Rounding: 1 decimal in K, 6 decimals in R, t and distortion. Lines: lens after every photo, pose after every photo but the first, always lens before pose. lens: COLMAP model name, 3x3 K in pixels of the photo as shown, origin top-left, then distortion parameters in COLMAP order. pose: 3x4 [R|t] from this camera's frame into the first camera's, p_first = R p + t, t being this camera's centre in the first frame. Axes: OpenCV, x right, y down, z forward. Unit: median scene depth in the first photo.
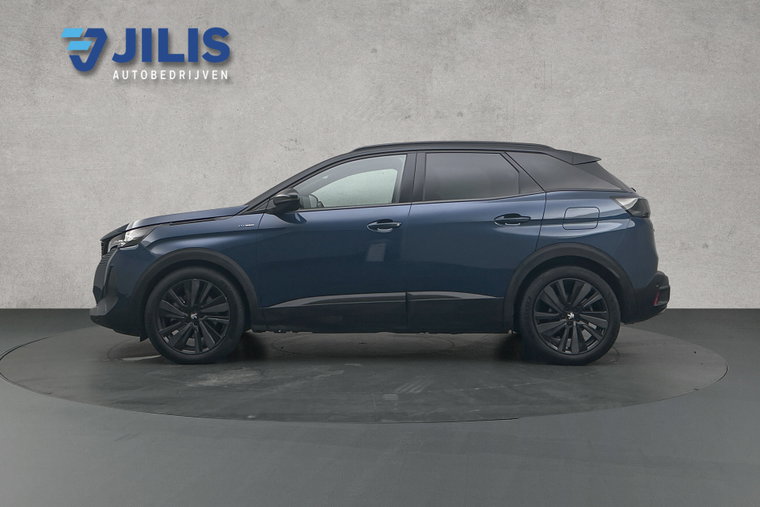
lens RADIAL K [[592.2, 0, 379.5], [0, 592.2, 249.8], [0, 0, 1]] dist [-0.011858, 0.002868]
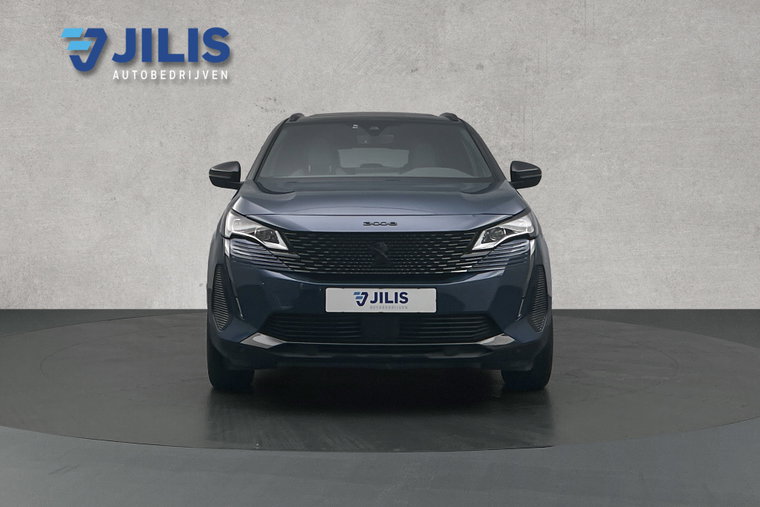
lens RADIAL K [[592.2, 0, 381.0], [0, 592.2, 255.2], [0, 0, 1]] dist [-0.011858, 0.002868]
pose [[1.000000, -0.000295, 0.000152, 0.001859], [0.000295, 0.999997, 0.002407, 0.024044], [-0.000153, -0.002407, 0.999997, 0.199468]]
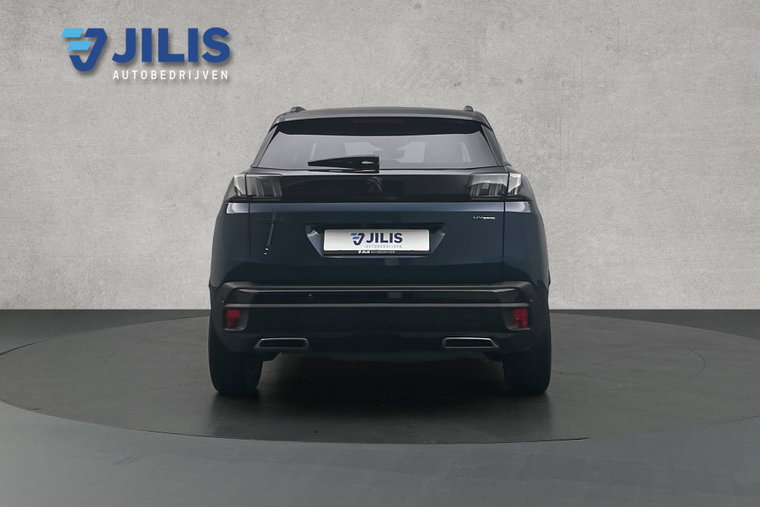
lens RADIAL K [[592.2, 0, 377.9], [0, 592.2, 254.6], [0, 0, 1]] dist [-0.011858, 0.002868]
pose [[0.999999, -0.000352, -0.001449, -0.065391], [0.000355, 0.999997, 0.002323, 0.018295], [0.001448, -0.002323, 0.999996, 0.149635]]
